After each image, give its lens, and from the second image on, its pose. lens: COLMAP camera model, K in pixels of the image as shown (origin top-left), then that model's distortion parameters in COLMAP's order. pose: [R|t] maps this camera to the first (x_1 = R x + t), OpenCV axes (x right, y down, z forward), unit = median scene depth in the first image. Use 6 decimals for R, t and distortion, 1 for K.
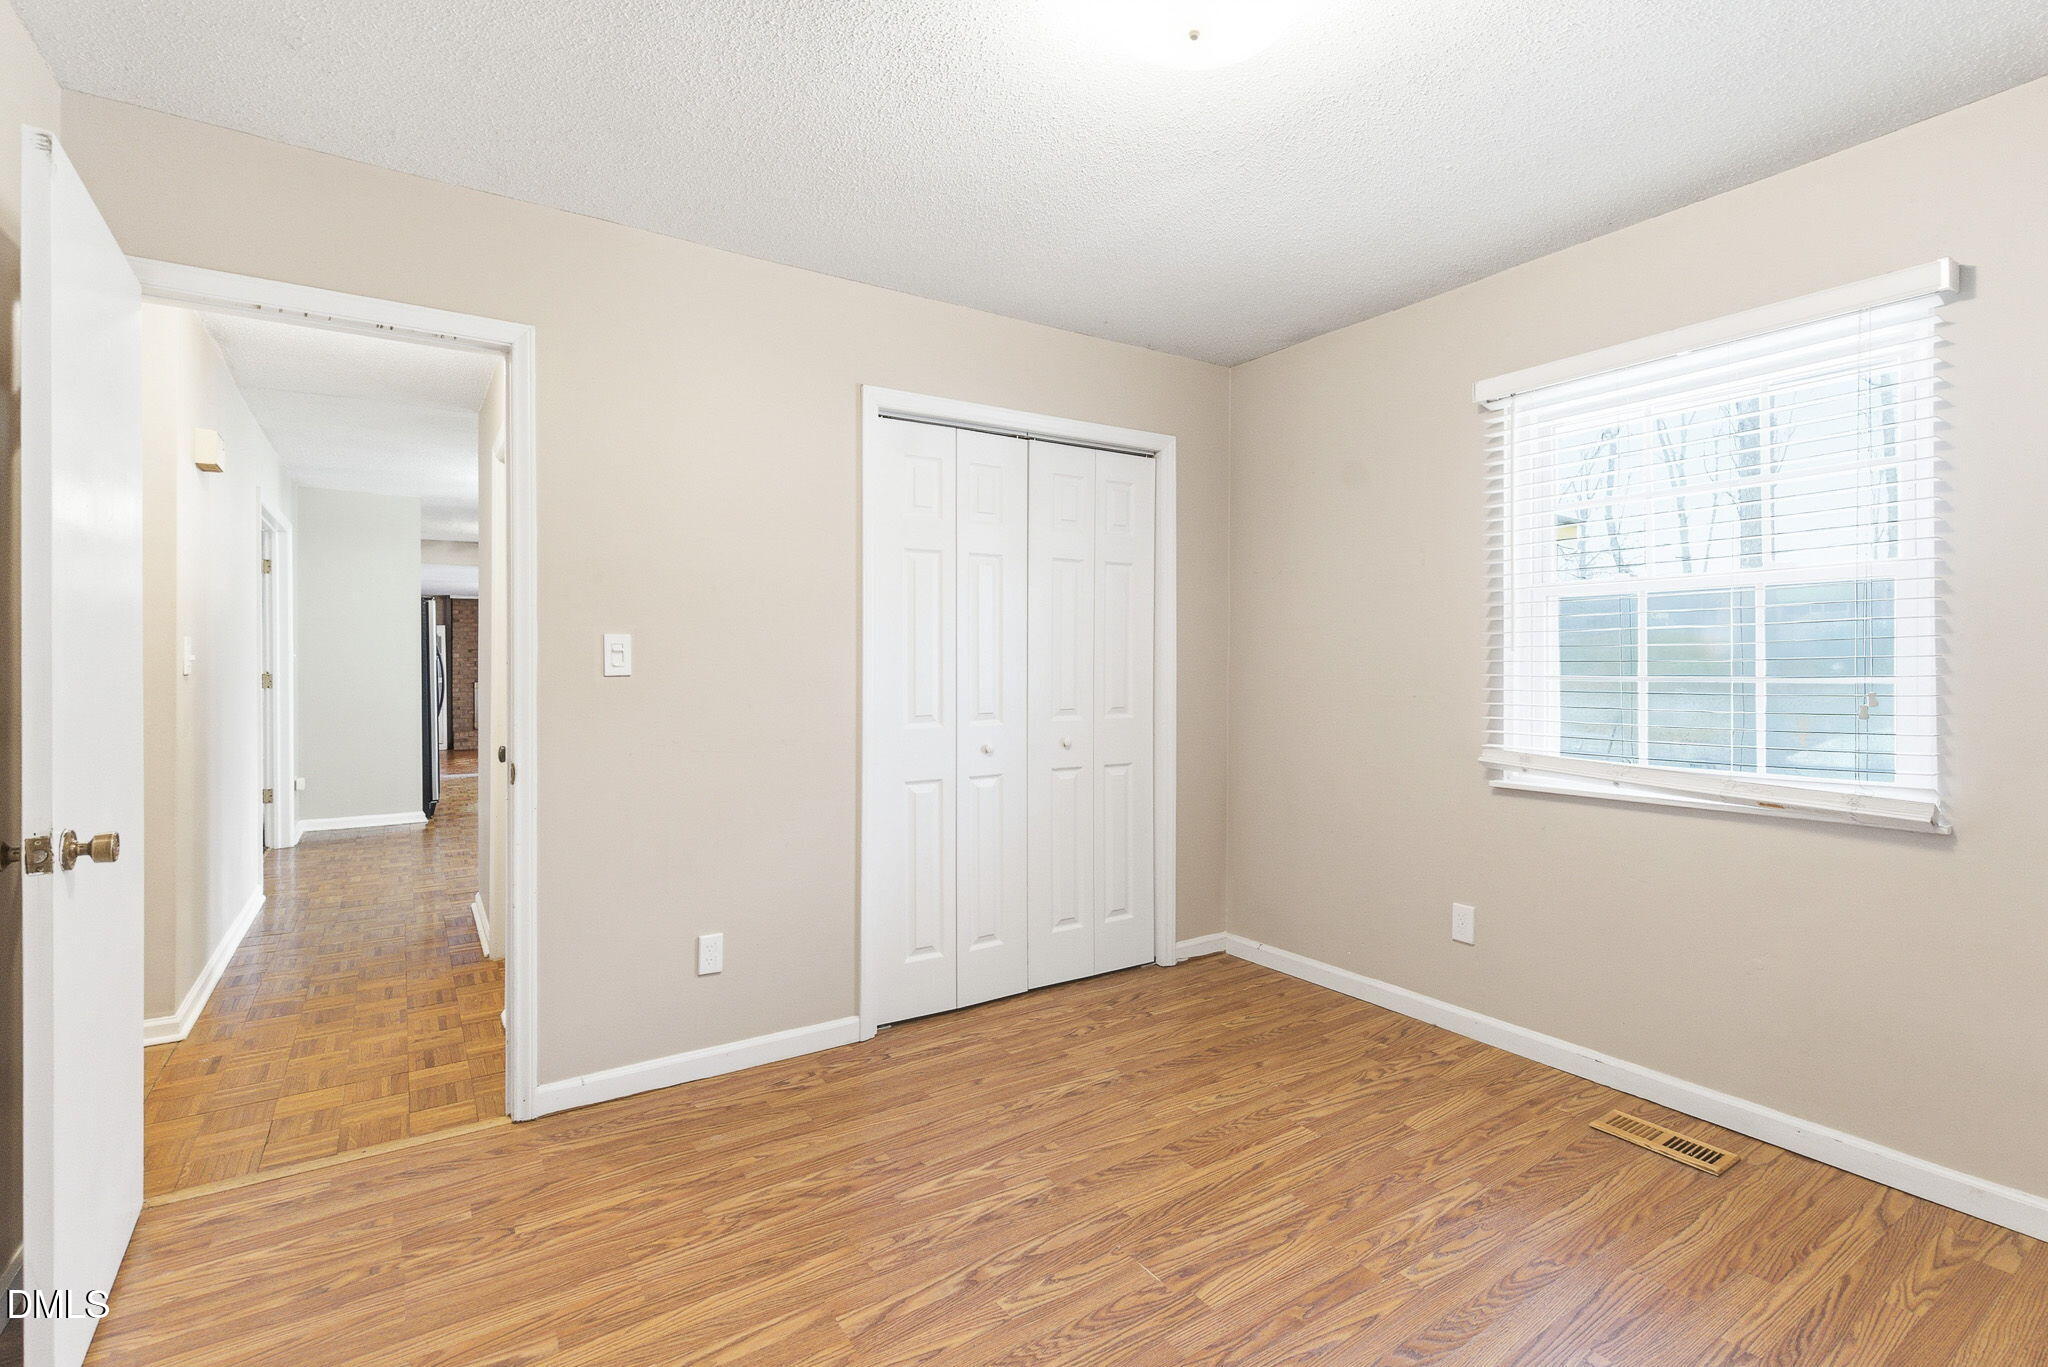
lens RADIAL K [[933.2, 0, 1030.8], [0, 933.2, 669.3], [0, 0, 1]] dist [0.001011, -0.002101]
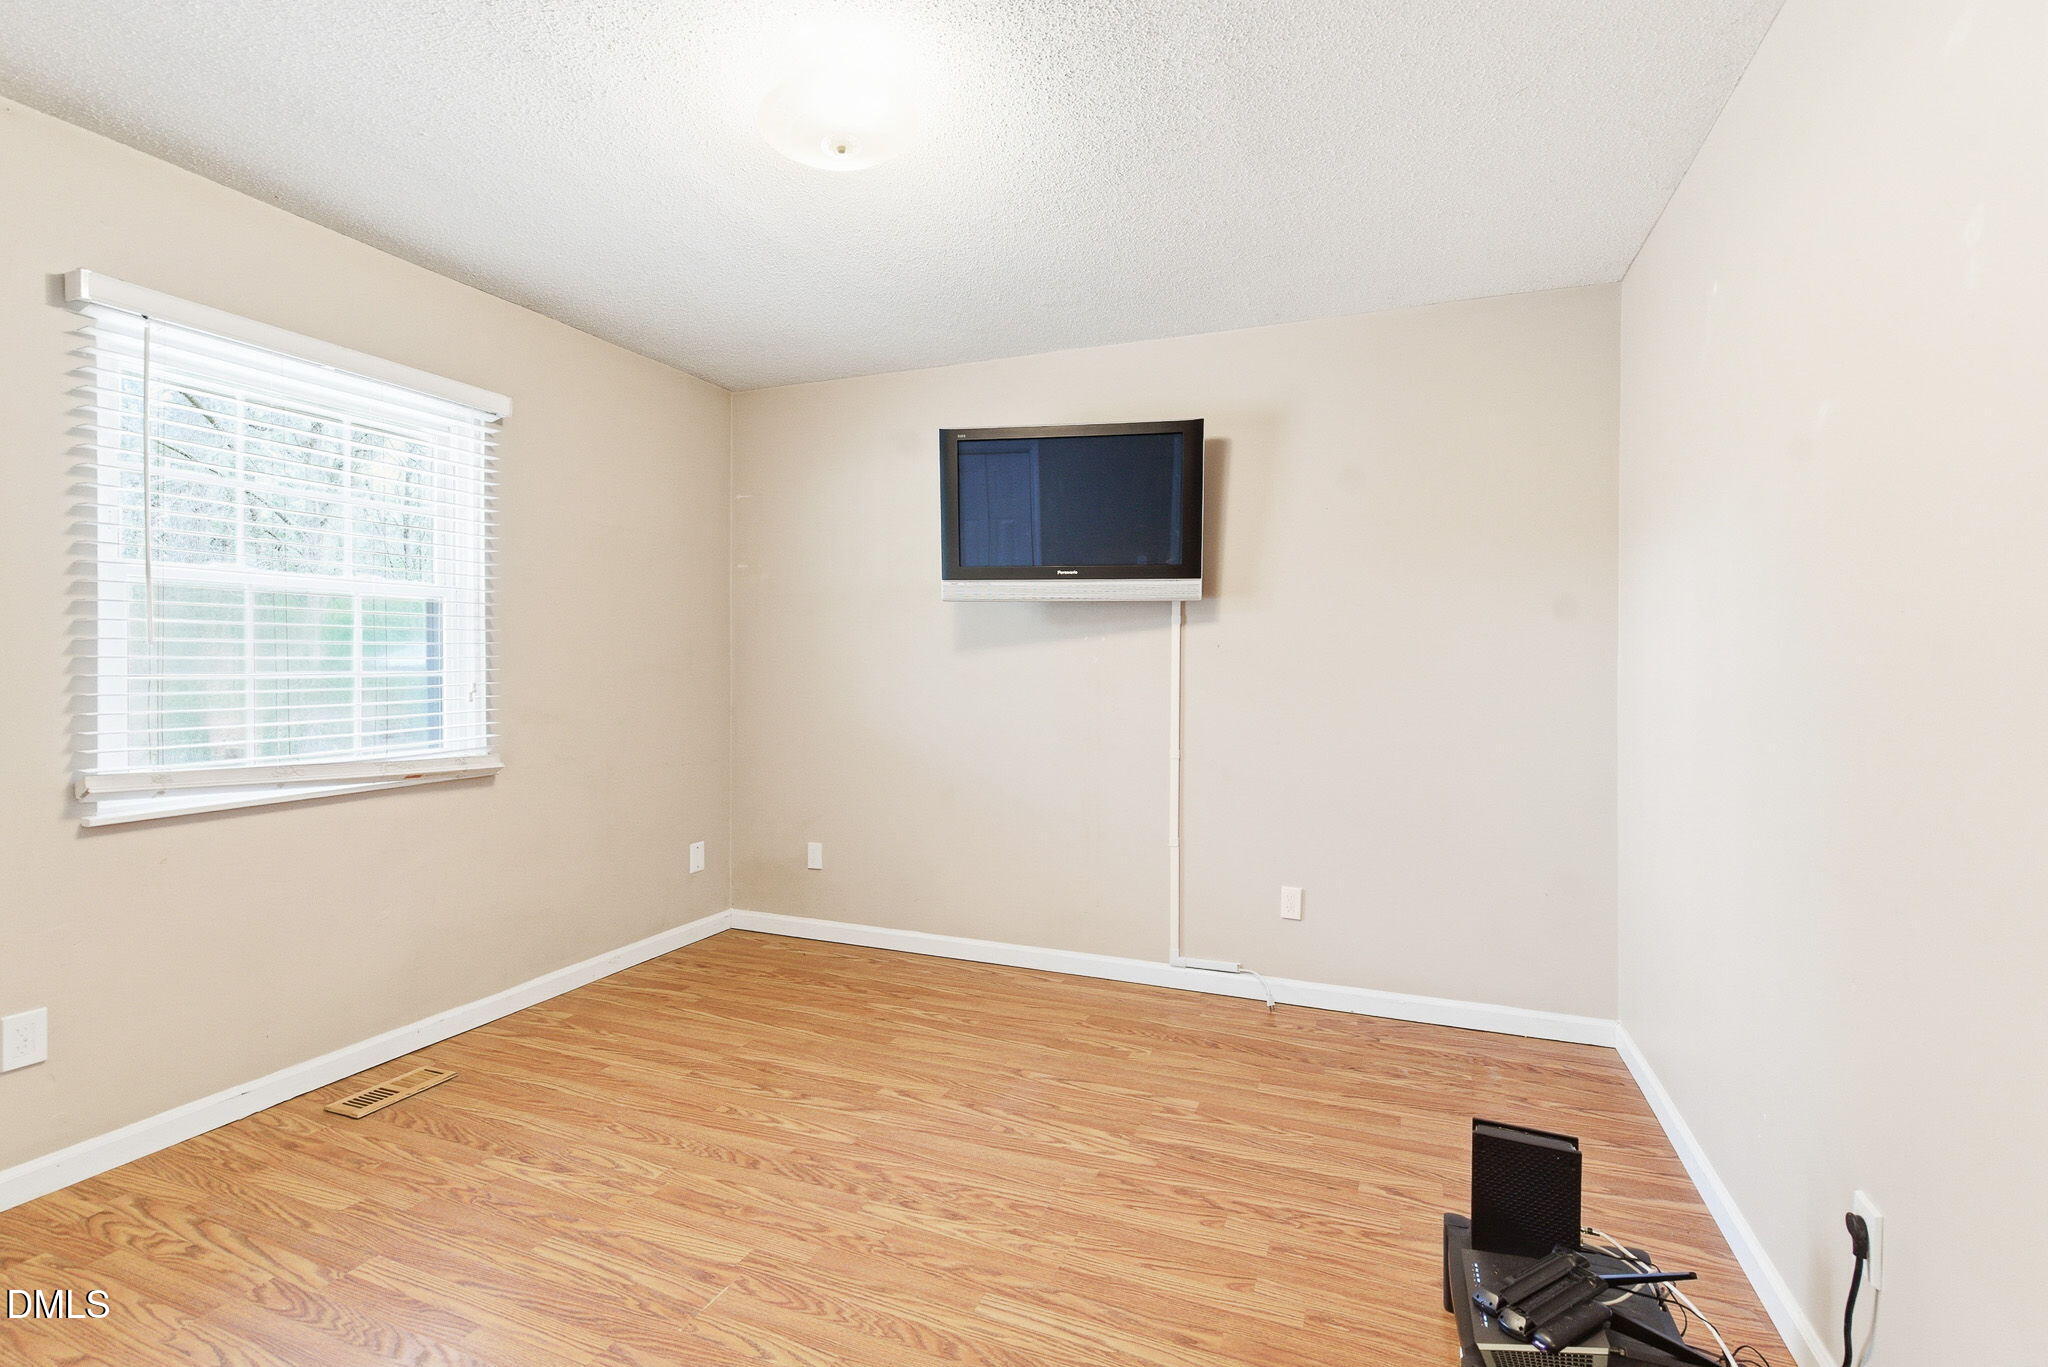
lens RADIAL K [[933.2, 0, 1022.1], [0, 933.2, 669.6], [0, 0, 1]] dist [0.001011, -0.002101]
pose [[-0.560852, -0.009364, 0.827863, -0.637604], [-0.000453, 0.999939, 0.011004, -0.008448], [-0.827916, 0.005796, -0.560822, 0.968545]]
